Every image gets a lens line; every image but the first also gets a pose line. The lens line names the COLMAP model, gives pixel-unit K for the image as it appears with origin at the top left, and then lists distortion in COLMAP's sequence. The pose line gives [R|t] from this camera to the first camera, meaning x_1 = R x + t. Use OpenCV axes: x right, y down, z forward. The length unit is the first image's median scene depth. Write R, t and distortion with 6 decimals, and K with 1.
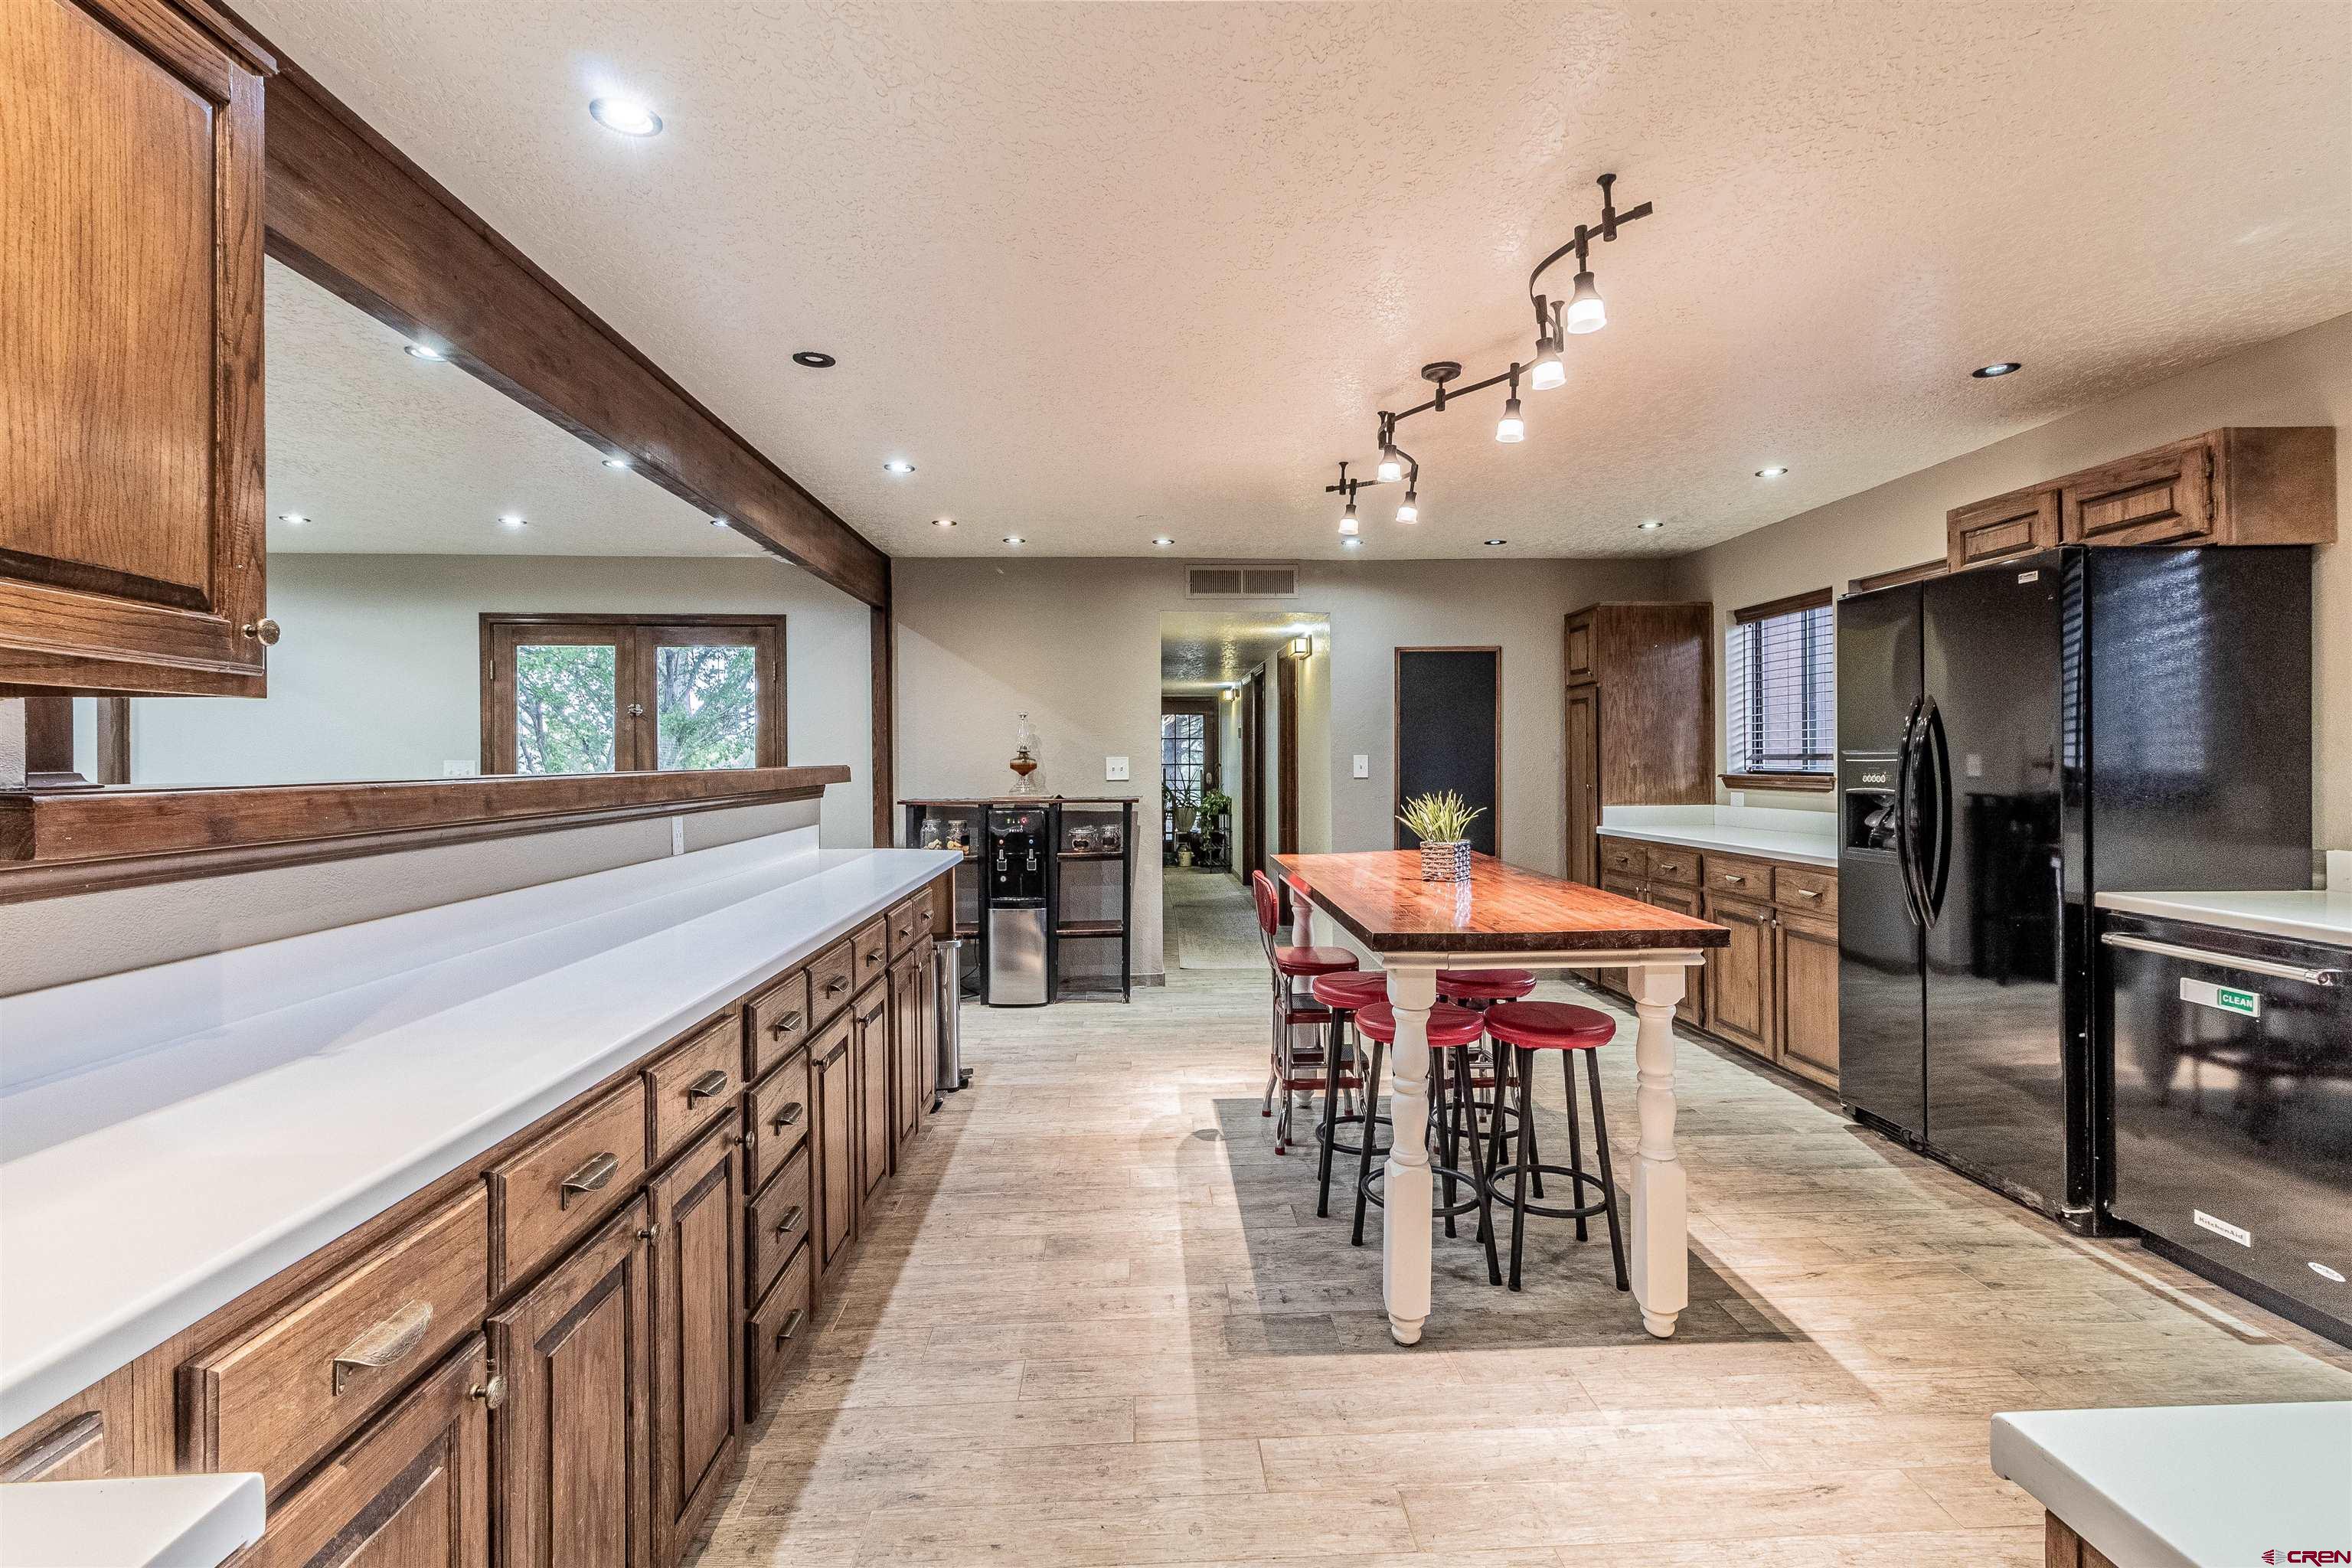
lens RADIAL K [[1086.0, 0, 1184.2], [0, 1086.0, 758.7], [0, 0, 1]] dist [0.002608, 0.000691]
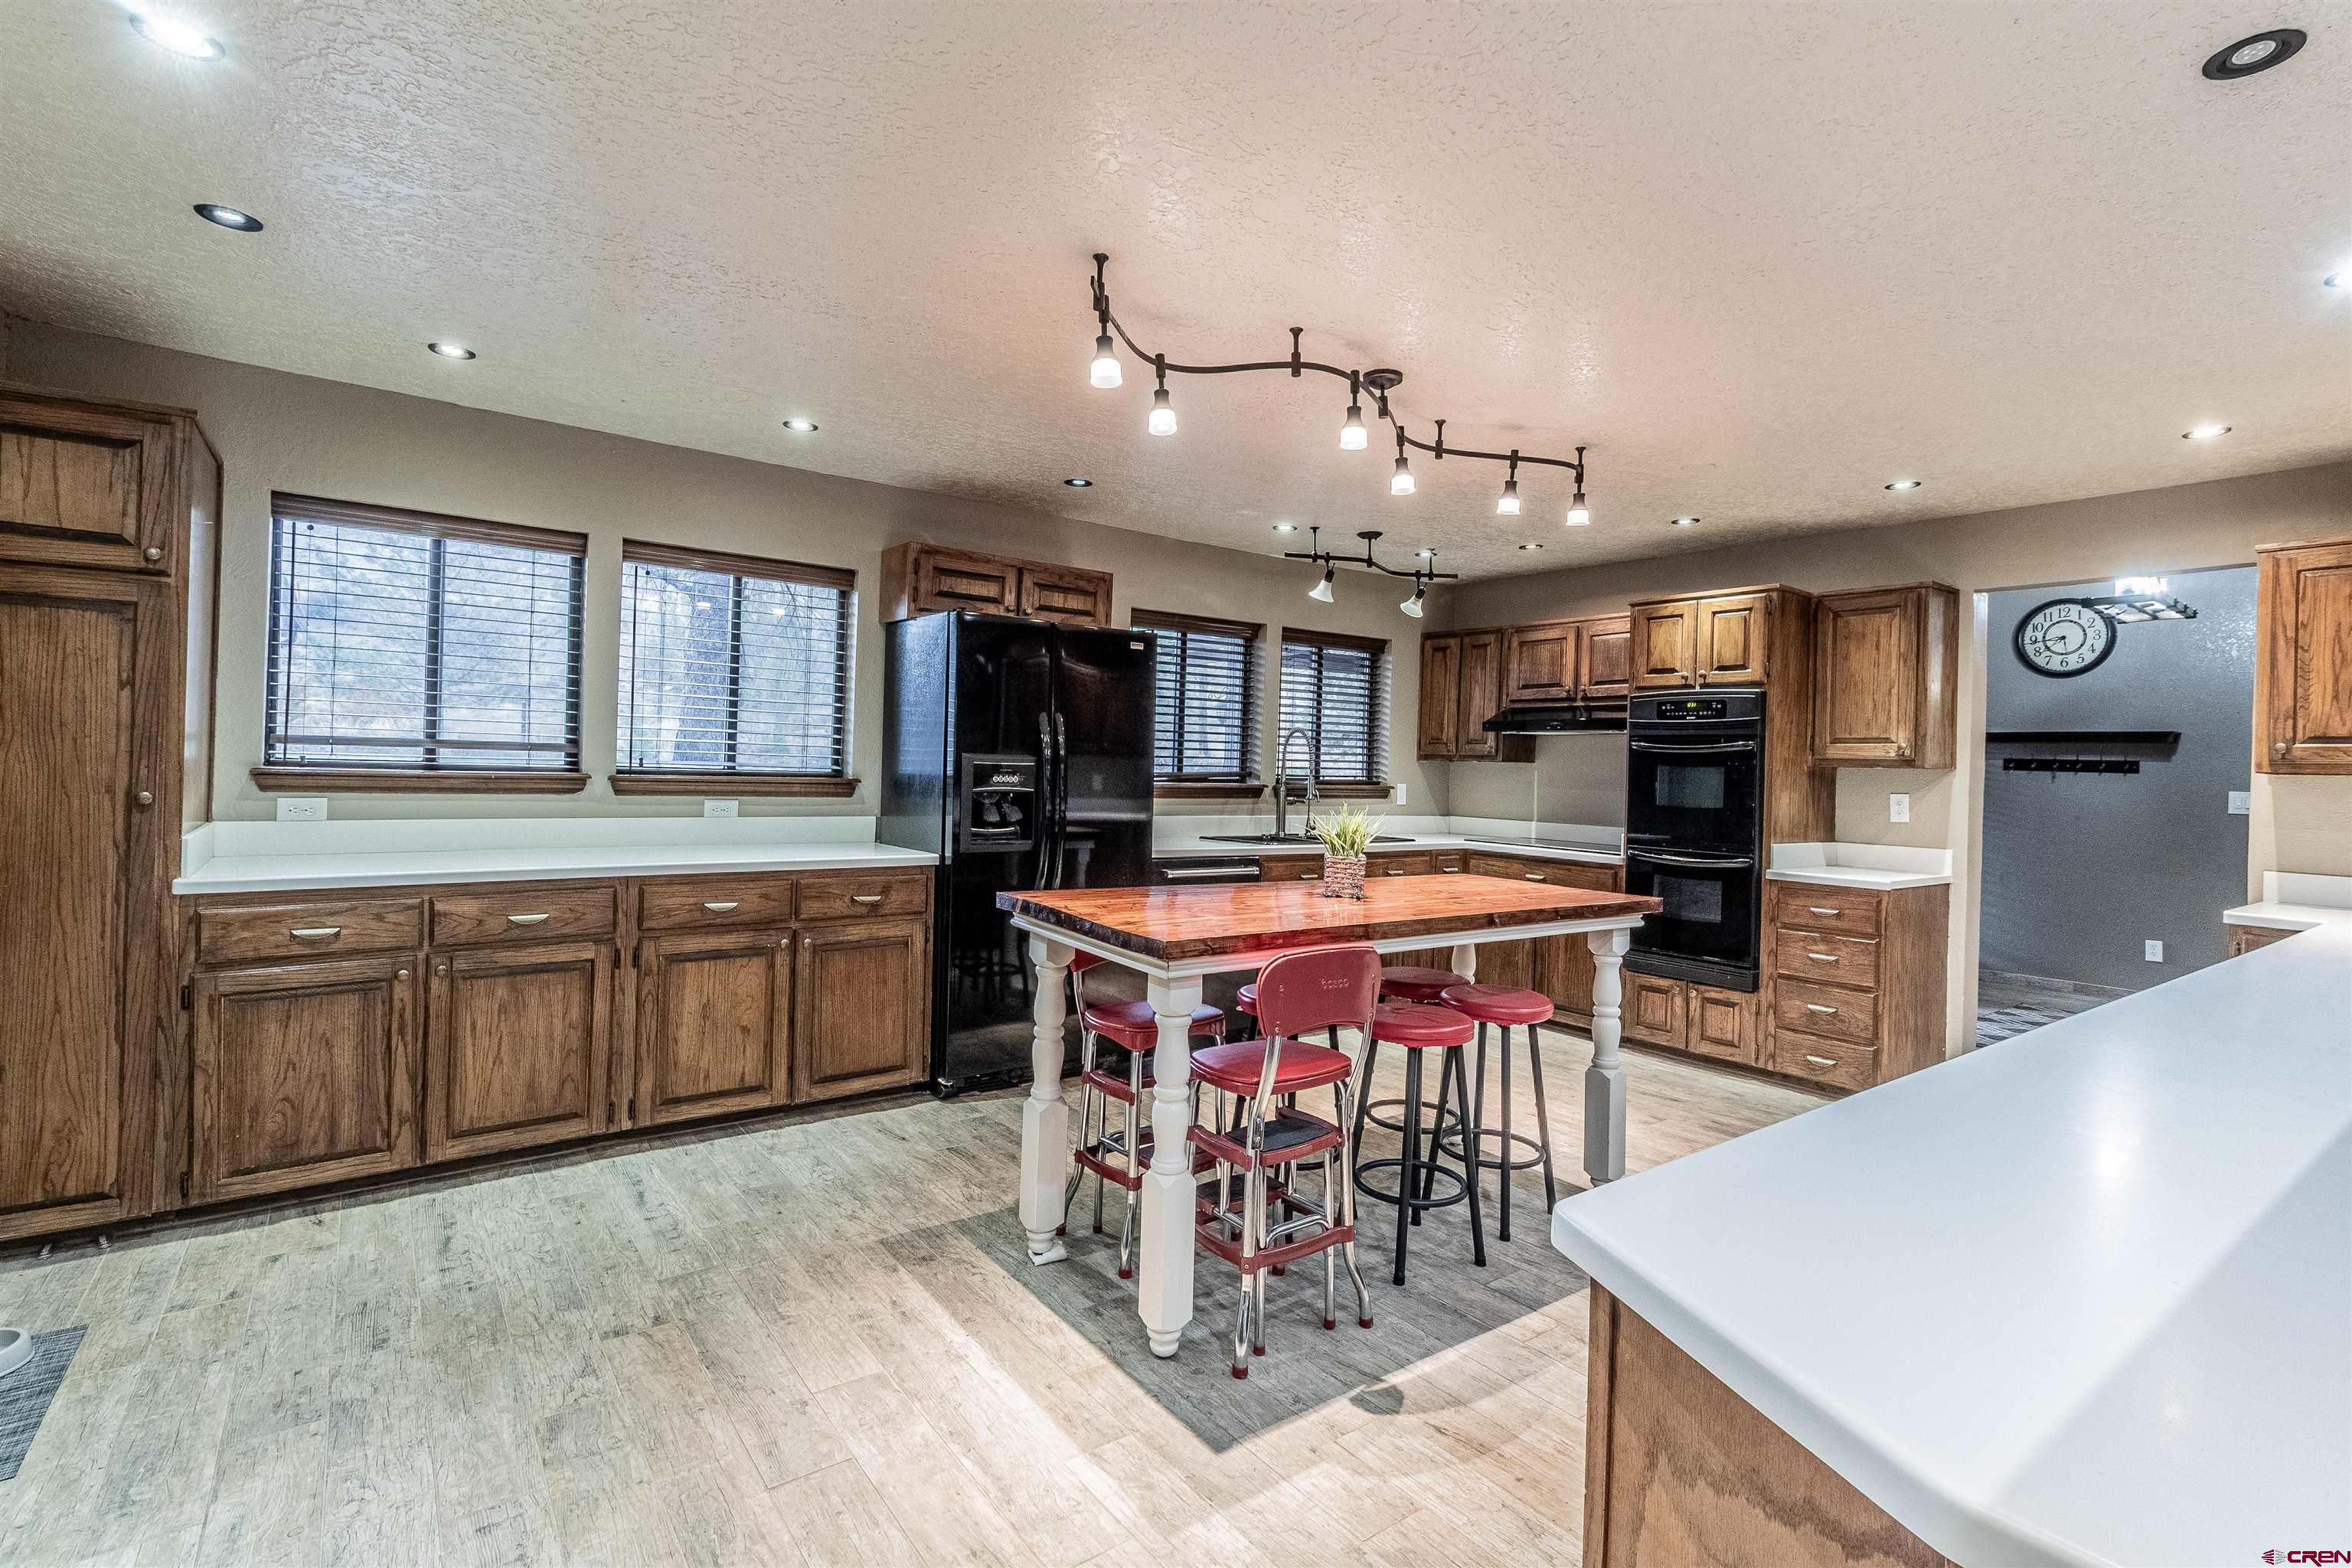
lens RADIAL K [[1086.0, 0, 1177.0], [0, 1086.0, 775.6], [0, 0, 1]] dist [0.002608, 0.000691]
pose [[-0.557712, -0.016079, 0.829879, -0.360202], [-0.028391, 0.999597, 0.000287, 0.007505], [-0.829549, -0.023401, -0.557944, 1.276462]]
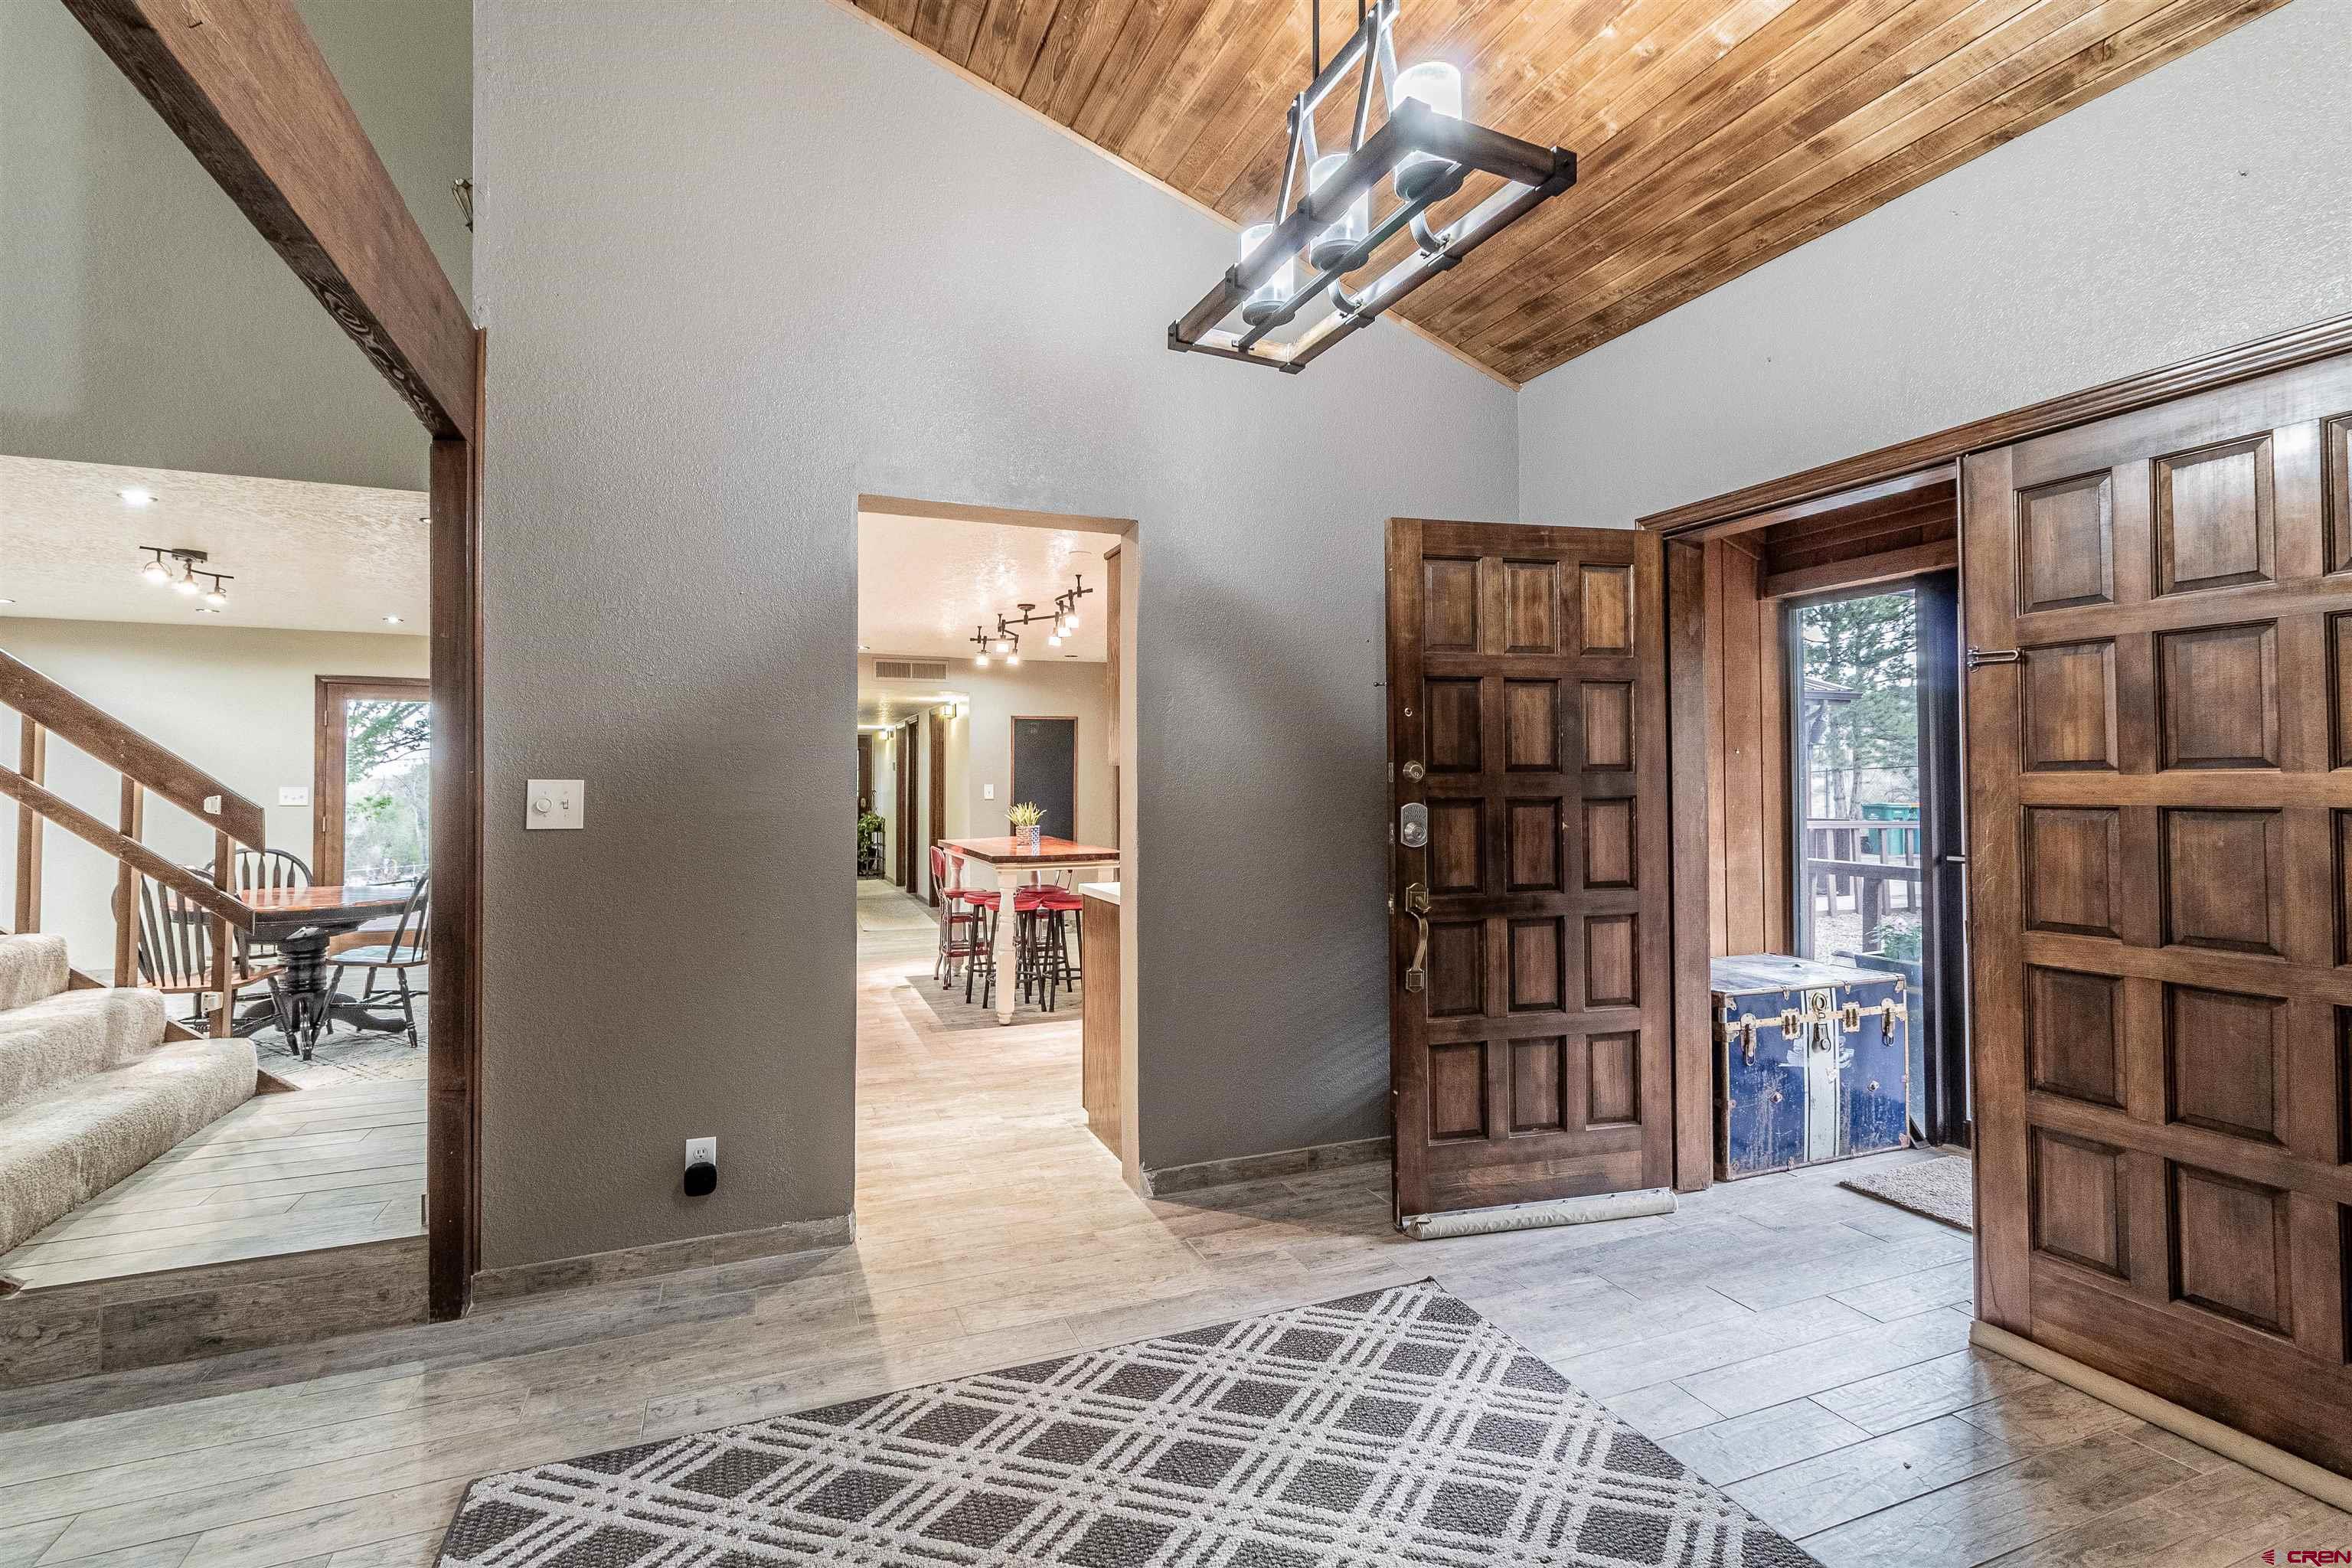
lens RADIAL K [[1086.0, 0, 1180.2], [0, 1086.0, 765.7], [0, 0, 1]] dist [0.002608, 0.000691]
pose [[0.945011, 0.008352, 0.326932, -0.133777], [-0.002053, 0.999806, -0.019607, -0.001107], [-0.327032, 0.017858, 0.944845, -0.855504]]
